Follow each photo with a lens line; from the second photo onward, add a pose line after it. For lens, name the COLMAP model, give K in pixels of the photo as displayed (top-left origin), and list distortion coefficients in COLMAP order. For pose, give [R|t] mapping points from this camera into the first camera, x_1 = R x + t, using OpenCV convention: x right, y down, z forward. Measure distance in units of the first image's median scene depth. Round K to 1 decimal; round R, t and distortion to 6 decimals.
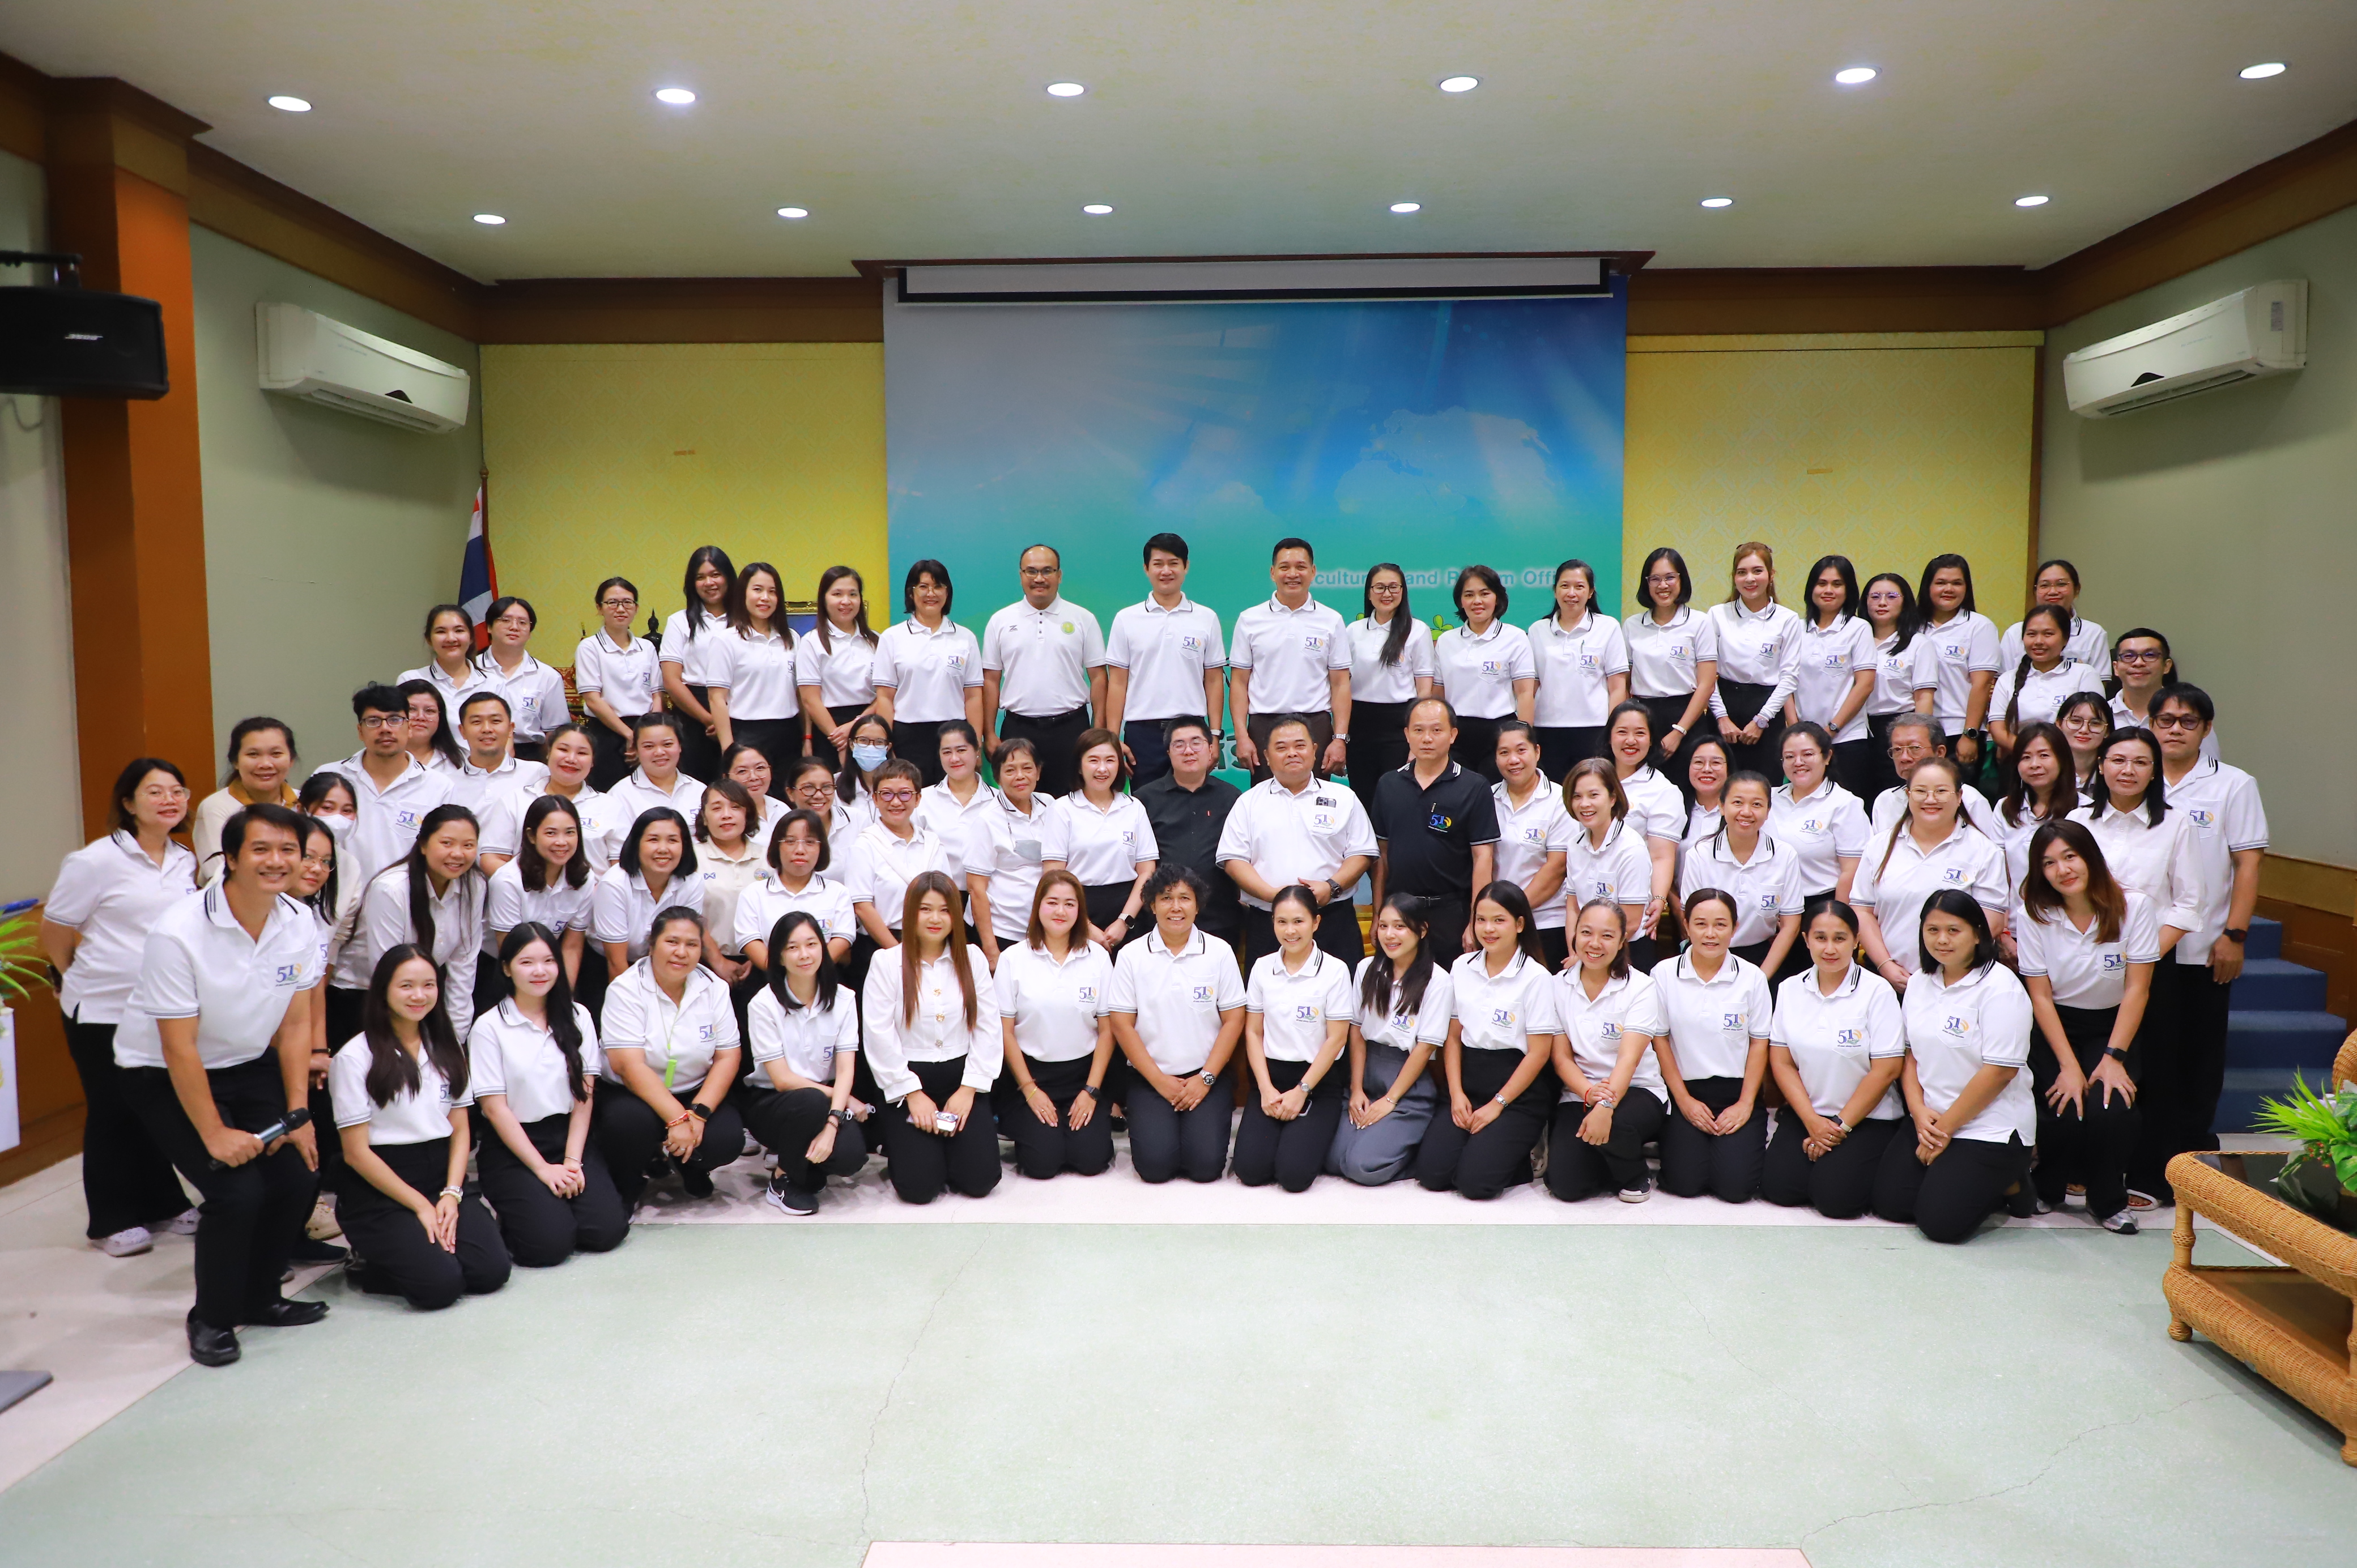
lens RADIAL K [[1355.0, 0, 1206.1], [0, 1355.0, 743.1], [0, 0, 1]] dist [0.037871, -0.004350]
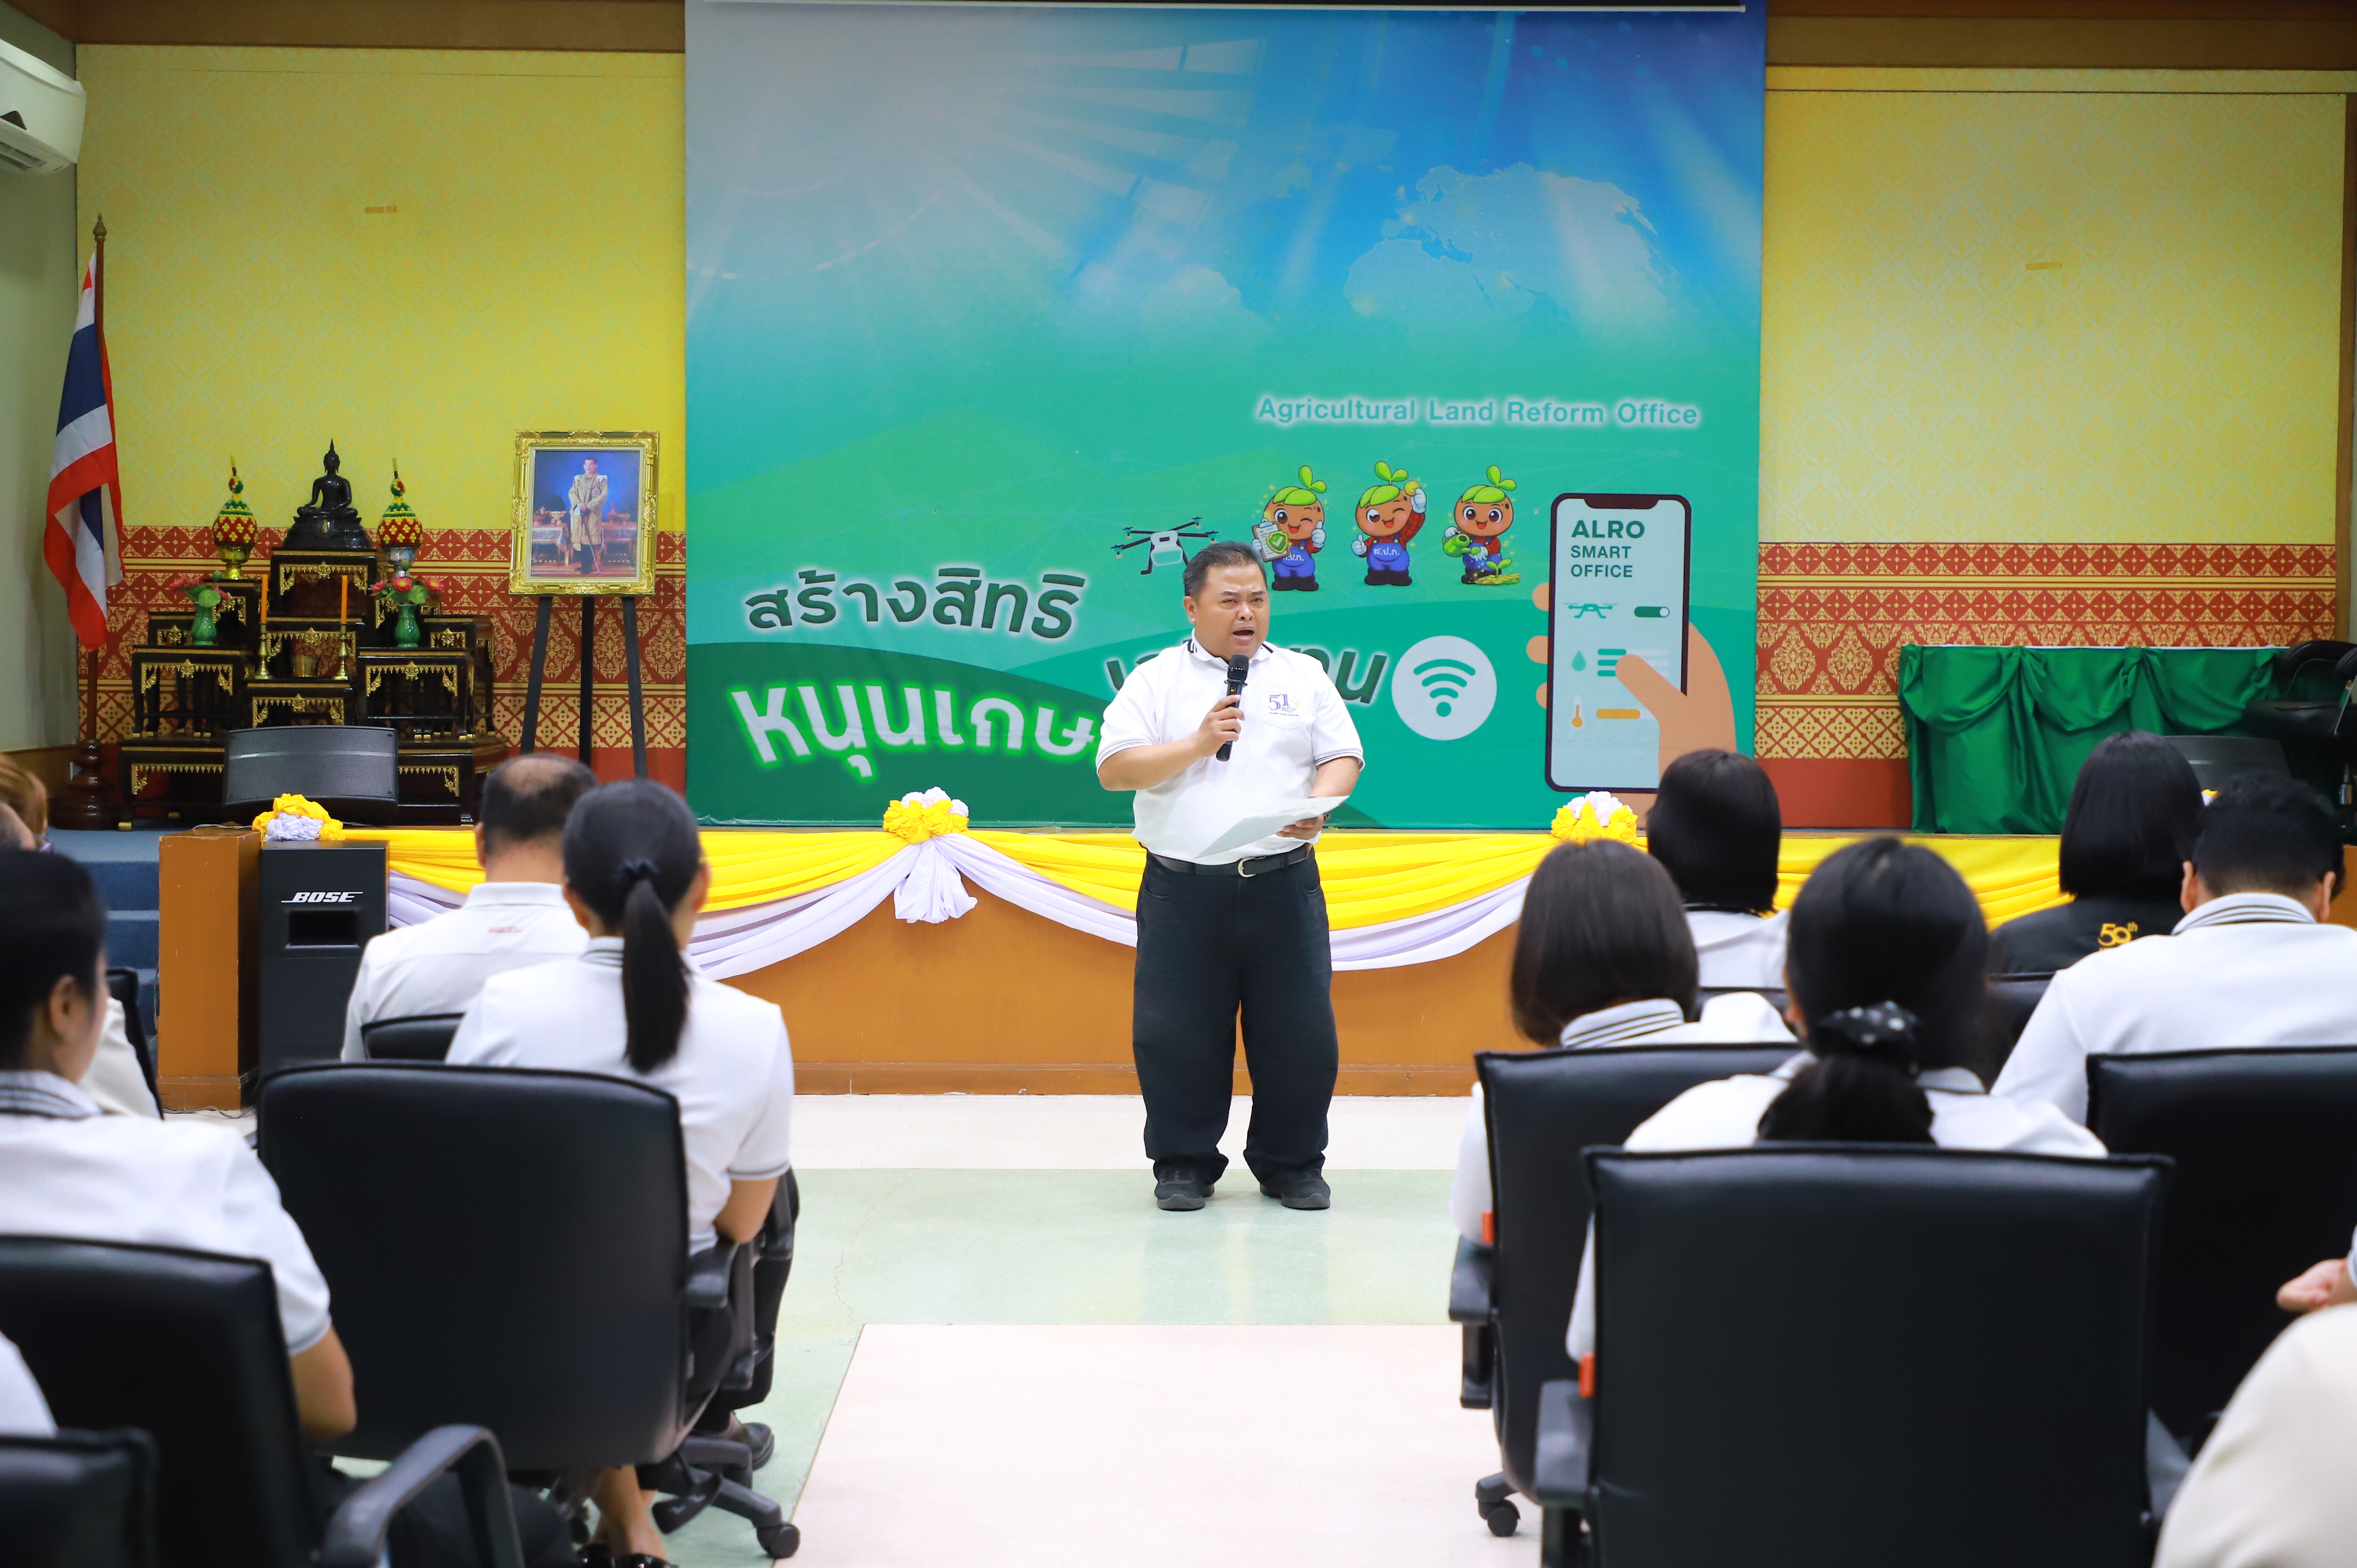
lens RADIAL K [[2832.9, 0, 1169.4], [0, 2832.9, 746.3], [0, 0, 1]] dist [0.074786, 0.000000]
pose [[0.999232, 0.011303, 0.037524, -0.044493], [-0.009930, 0.999282, -0.036572, 0.101855], [-0.037910, 0.036171, 0.998626, -0.420428]]
